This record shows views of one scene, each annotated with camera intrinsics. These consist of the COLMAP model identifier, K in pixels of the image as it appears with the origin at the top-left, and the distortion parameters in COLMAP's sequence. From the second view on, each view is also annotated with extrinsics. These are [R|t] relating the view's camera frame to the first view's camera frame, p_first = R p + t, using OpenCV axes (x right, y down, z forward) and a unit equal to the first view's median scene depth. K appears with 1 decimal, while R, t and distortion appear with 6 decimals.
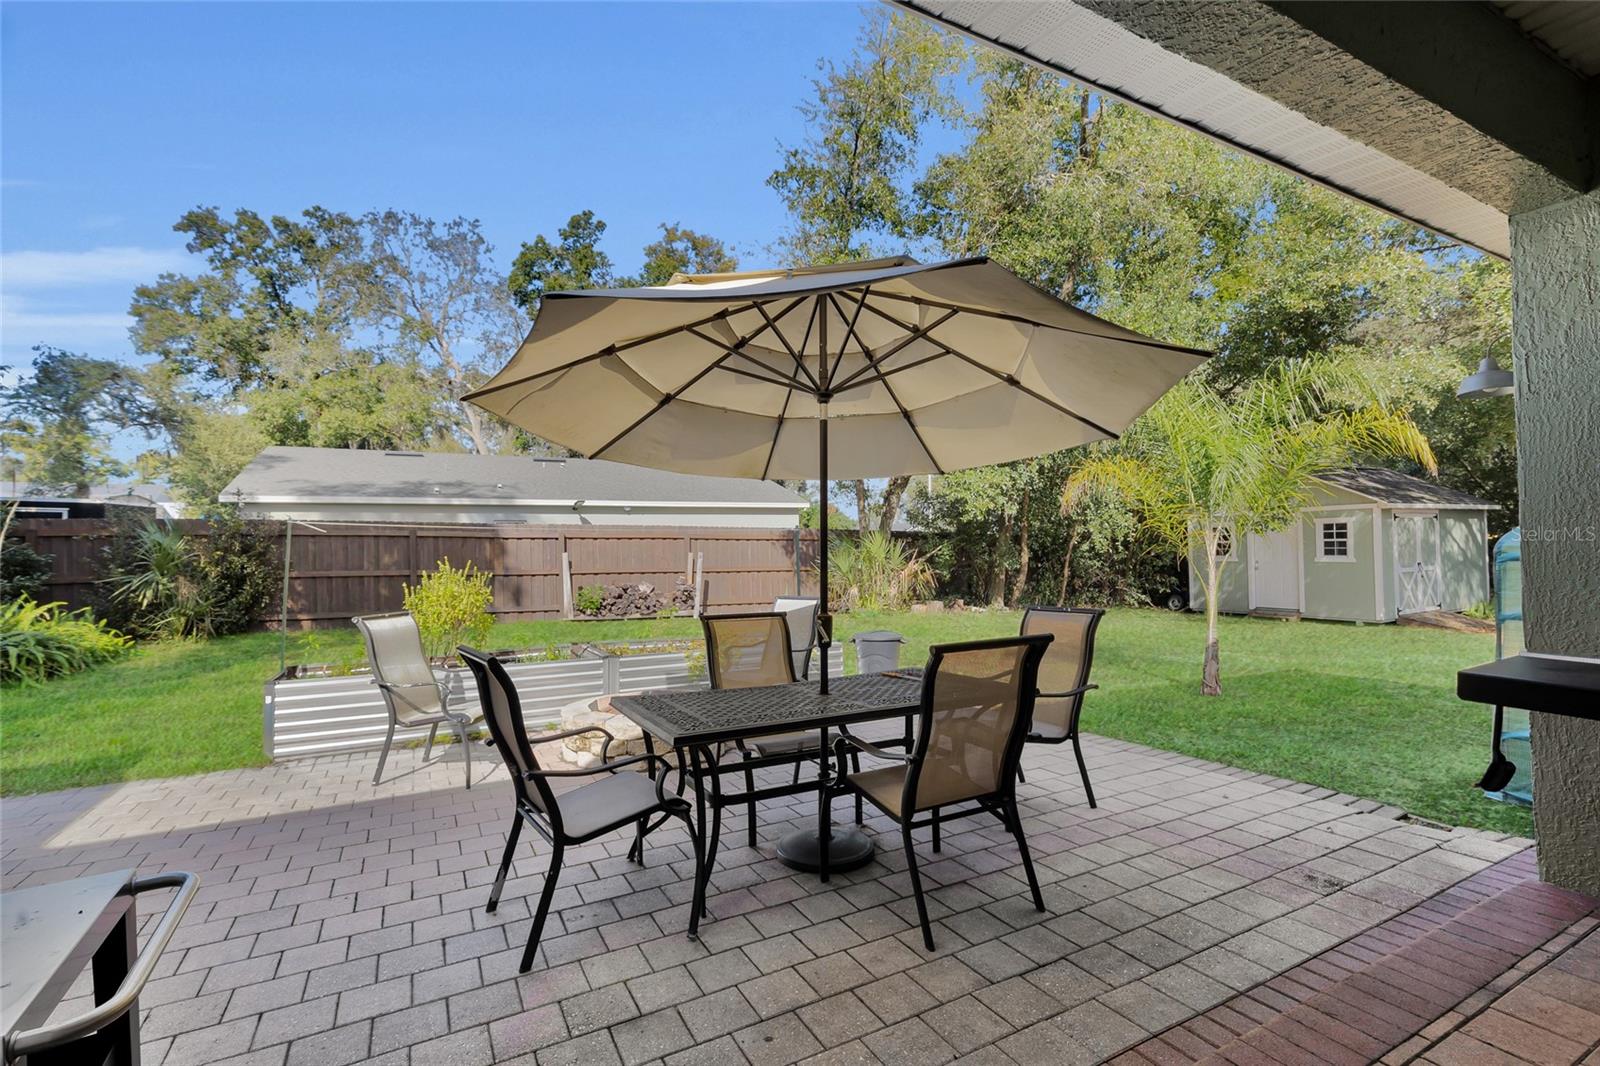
lens RADIAL K [[723.5, 0, 802.0], [0, 723.5, 534.3], [0, 0, 1]] dist [0.004327, -0.000024]
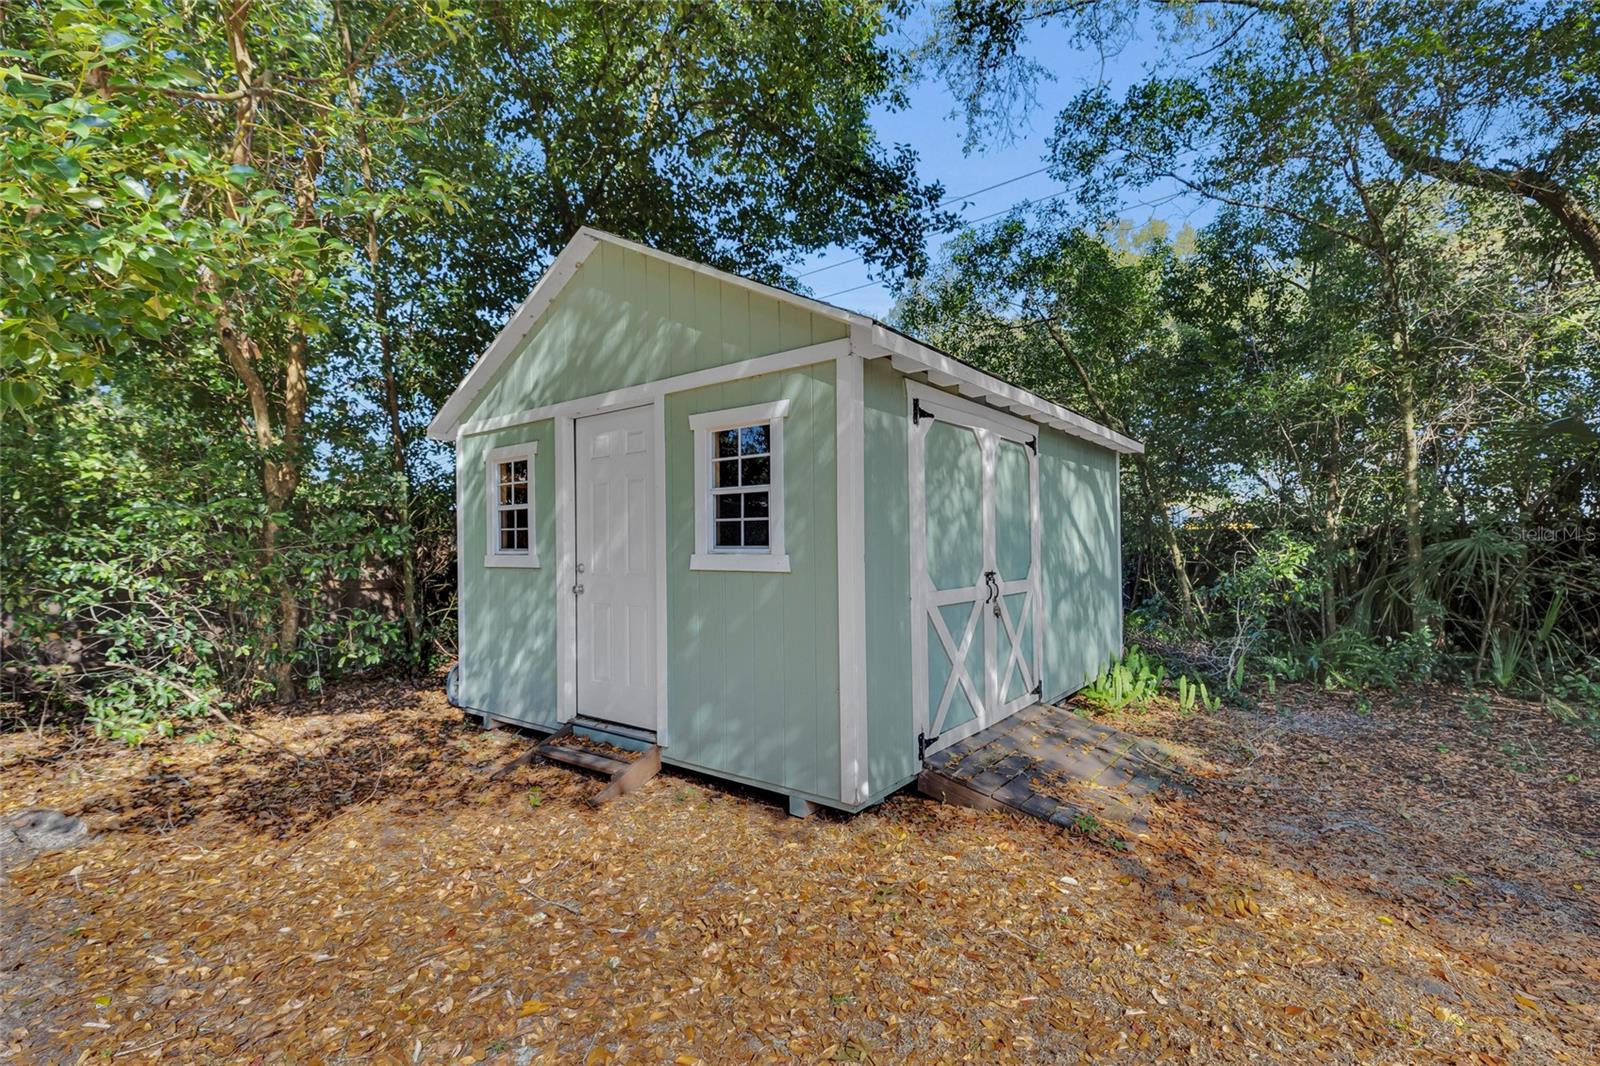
lens RADIAL K [[723.5, 0, 796.9], [0, 723.5, 541.0], [0, 0, 1]] dist [0.004327, -0.000024]
pose [[0.926346, 0.005211, 0.376638, 0.653317], [-0.008078, 0.999949, 0.006035, 0.025399], [-0.376587, -0.008633, 0.926341, 0.741561]]
